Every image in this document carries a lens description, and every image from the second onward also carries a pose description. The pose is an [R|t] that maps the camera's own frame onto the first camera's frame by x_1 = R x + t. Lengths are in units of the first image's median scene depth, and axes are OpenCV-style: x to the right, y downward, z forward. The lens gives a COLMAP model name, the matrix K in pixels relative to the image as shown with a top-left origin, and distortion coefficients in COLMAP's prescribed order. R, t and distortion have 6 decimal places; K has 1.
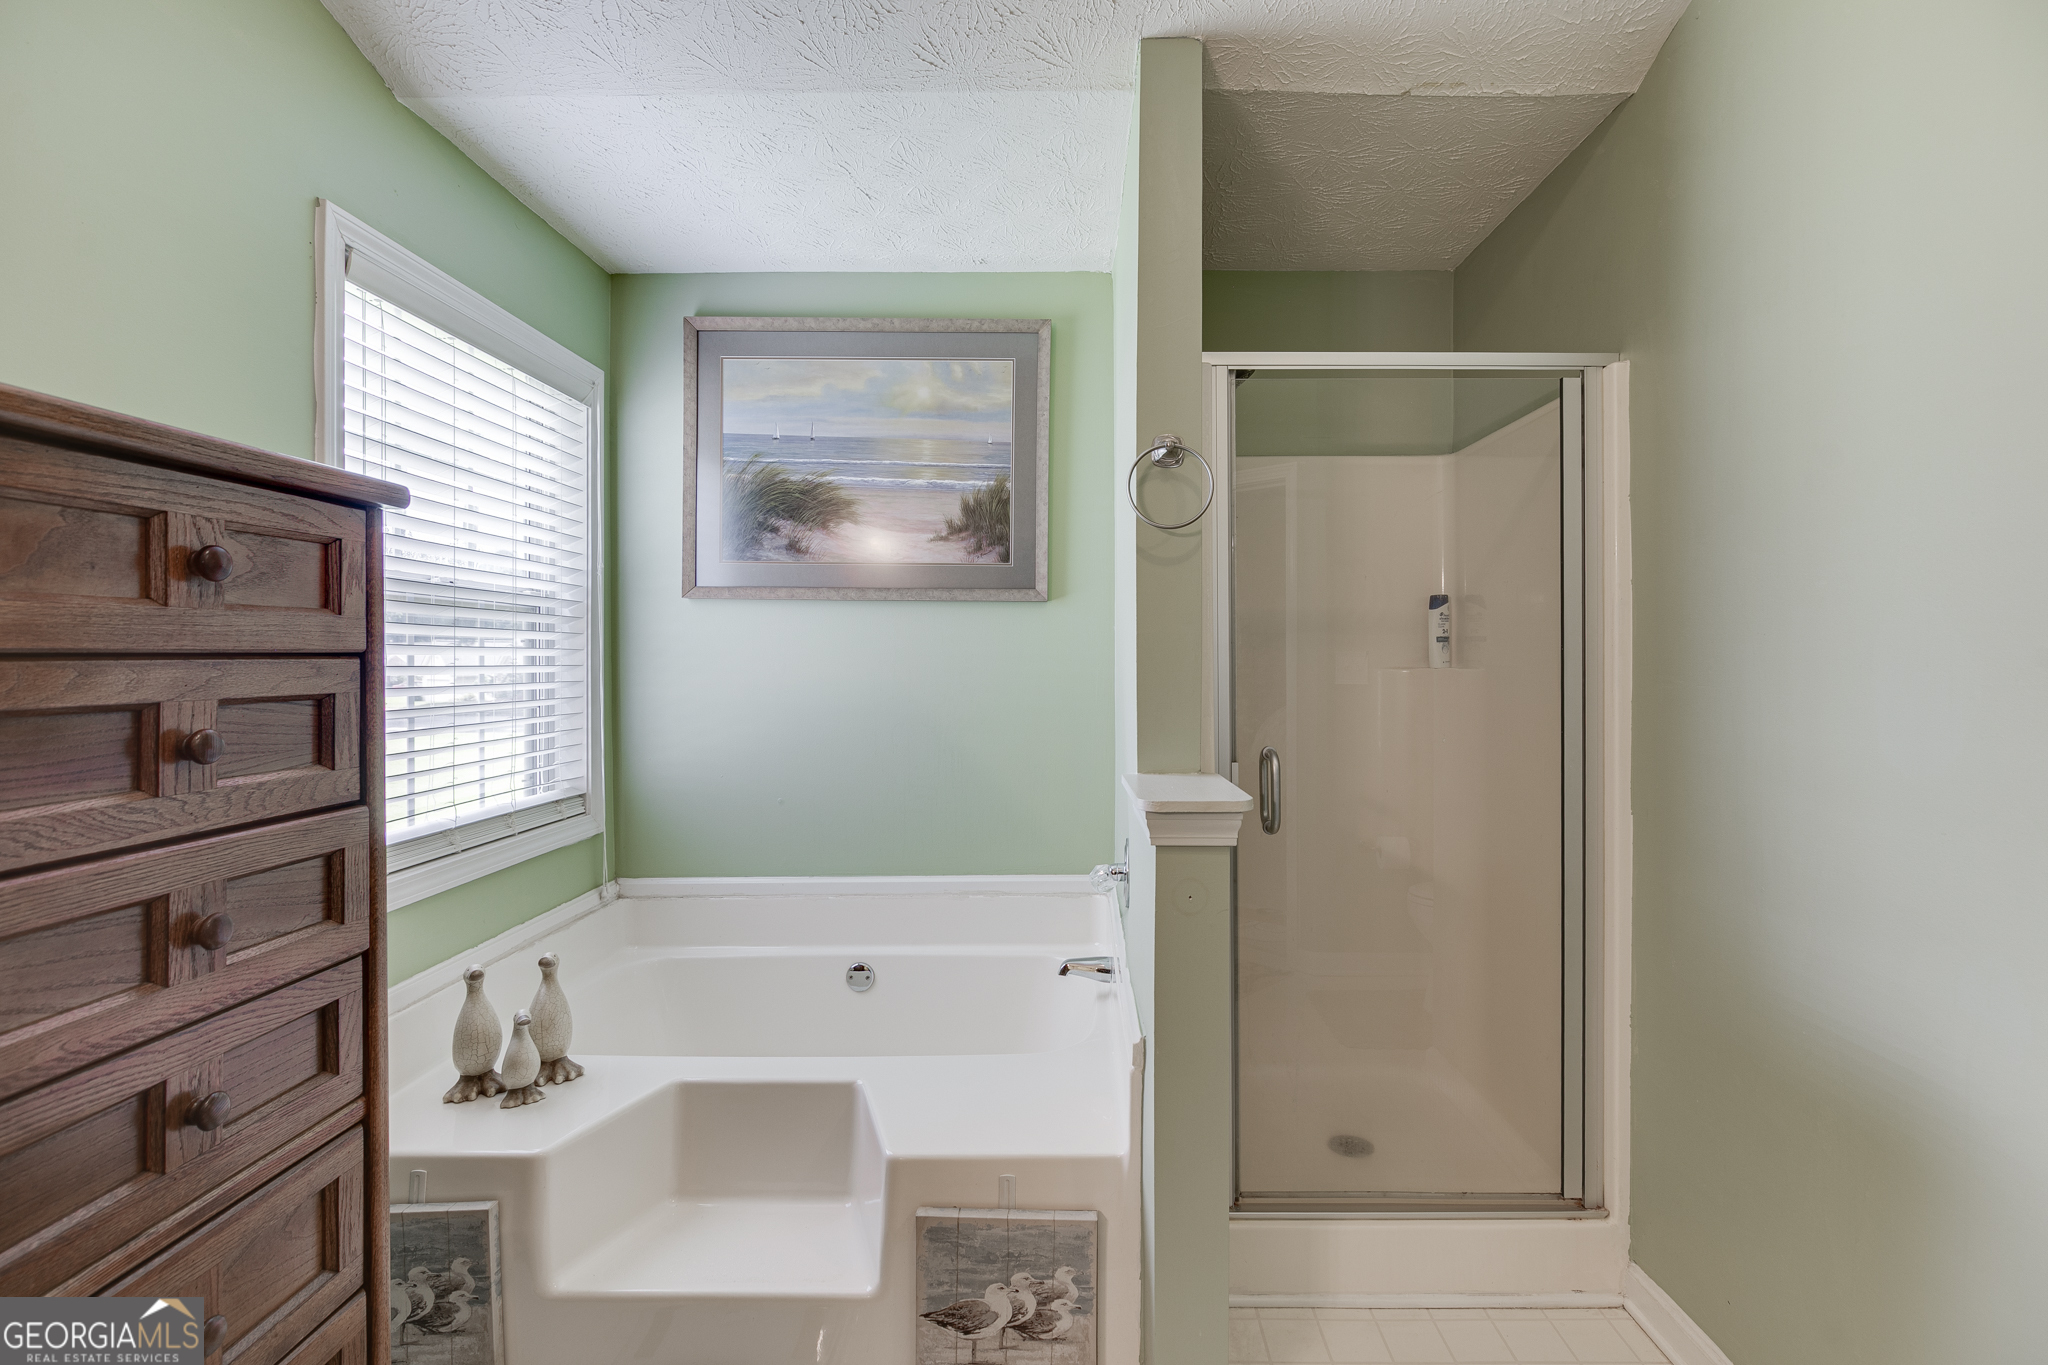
lens RADIAL K [[923.3, 0, 1018.8], [0, 923.3, 666.8], [0, 0, 1]] dist [-0.016055, 0.005778]
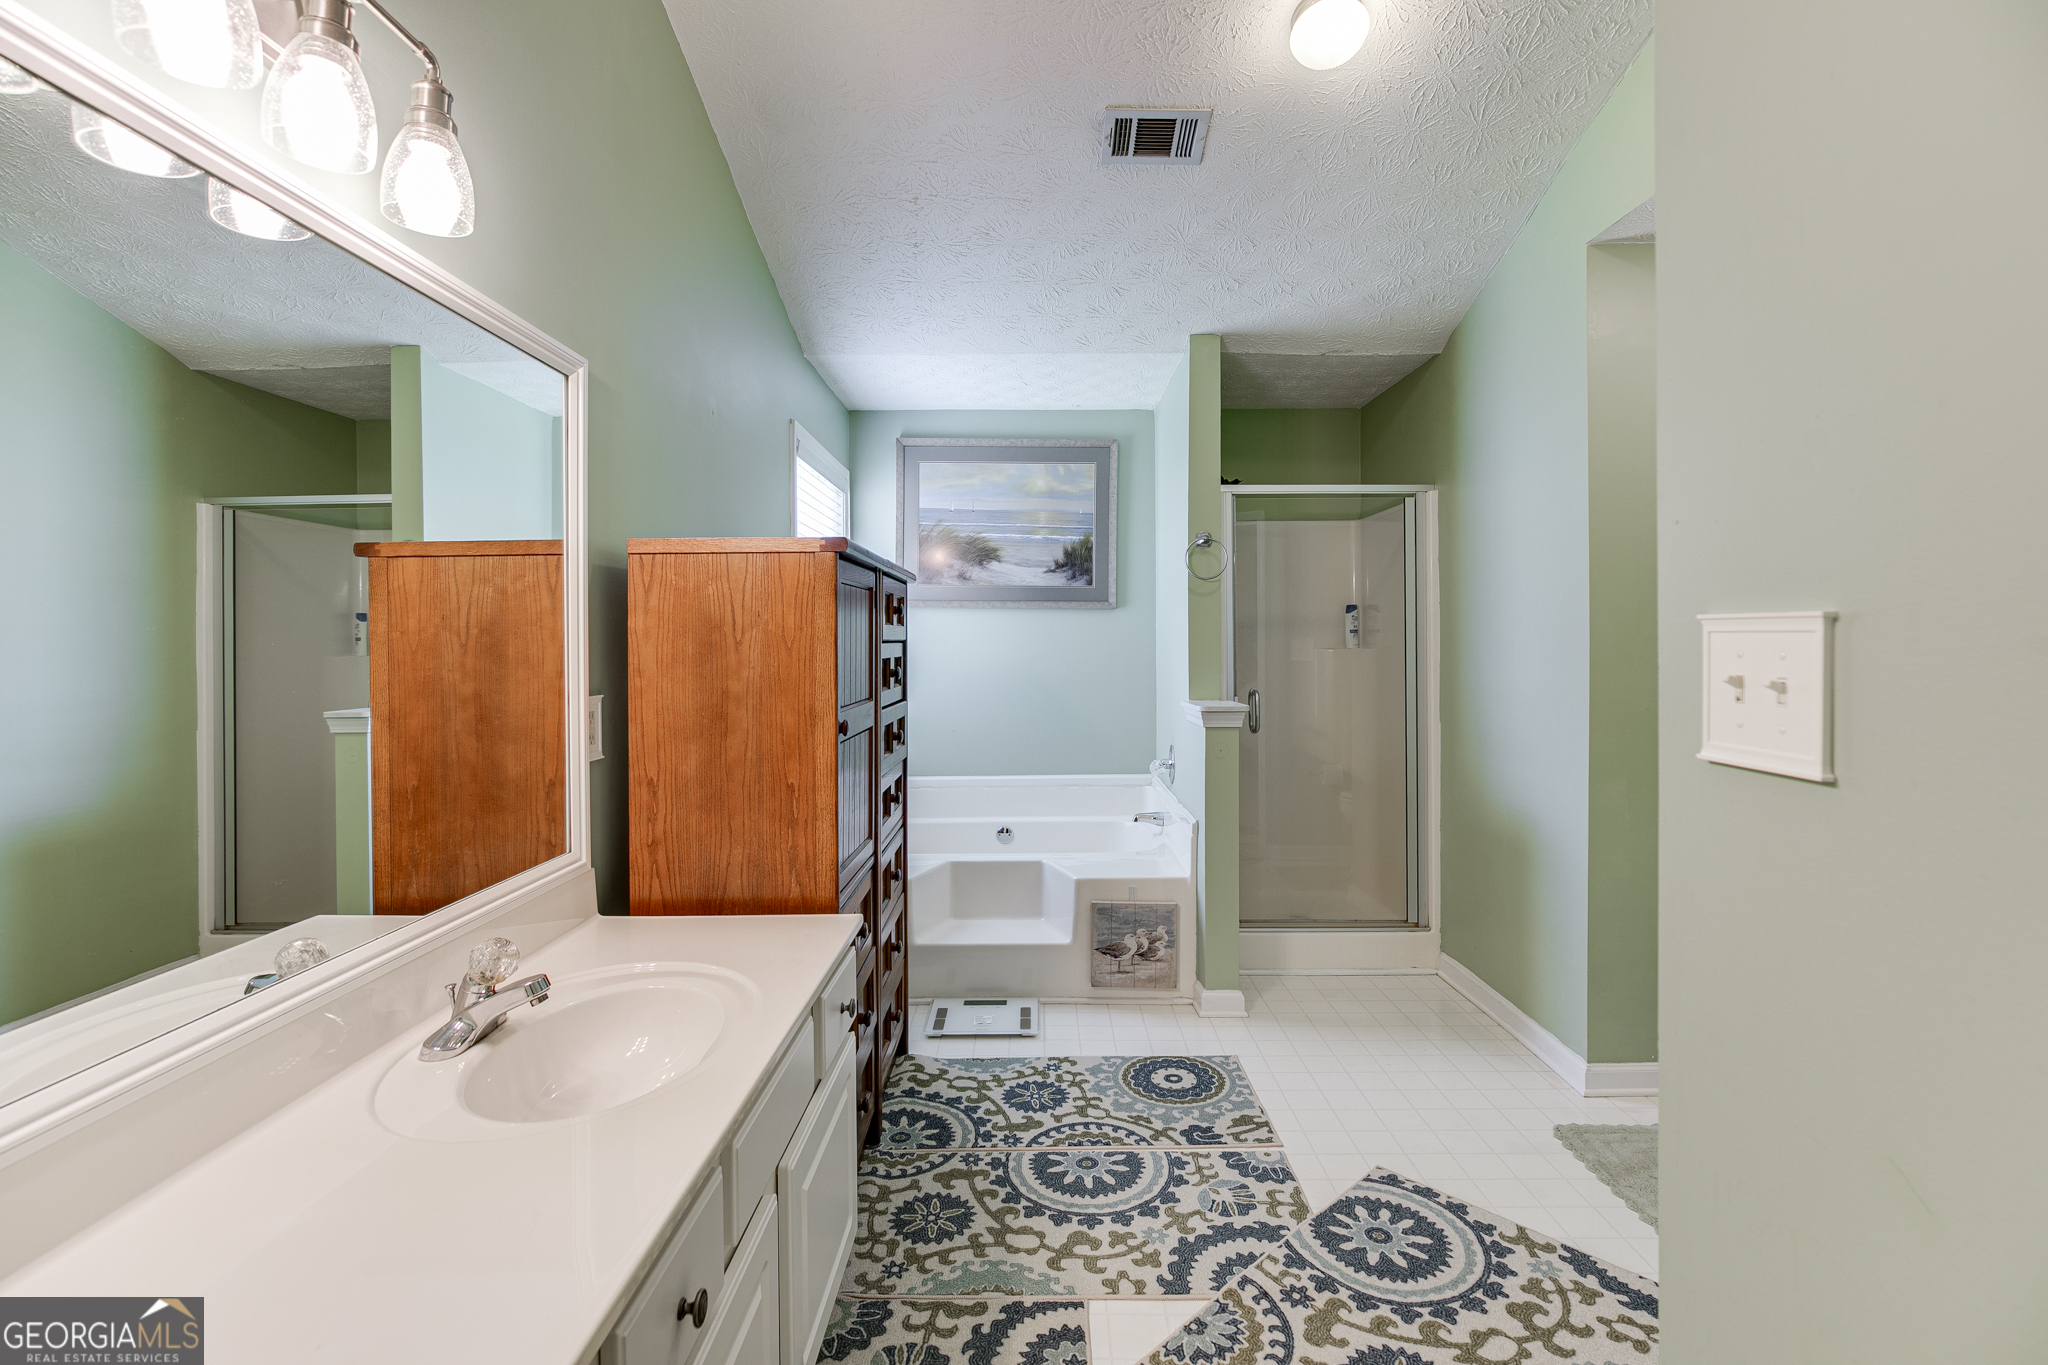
lens RADIAL K [[931.7, 0, 983.5], [0, 931.7, 655.2], [0, 0, 1]] dist [-0.007547, 0.005760]
pose [[0.999992, -0.003350, 0.002291, -0.301682], [0.003351, 0.999994, -0.000277, 0.016674], [-0.002290, 0.000285, 0.999997, -0.959992]]
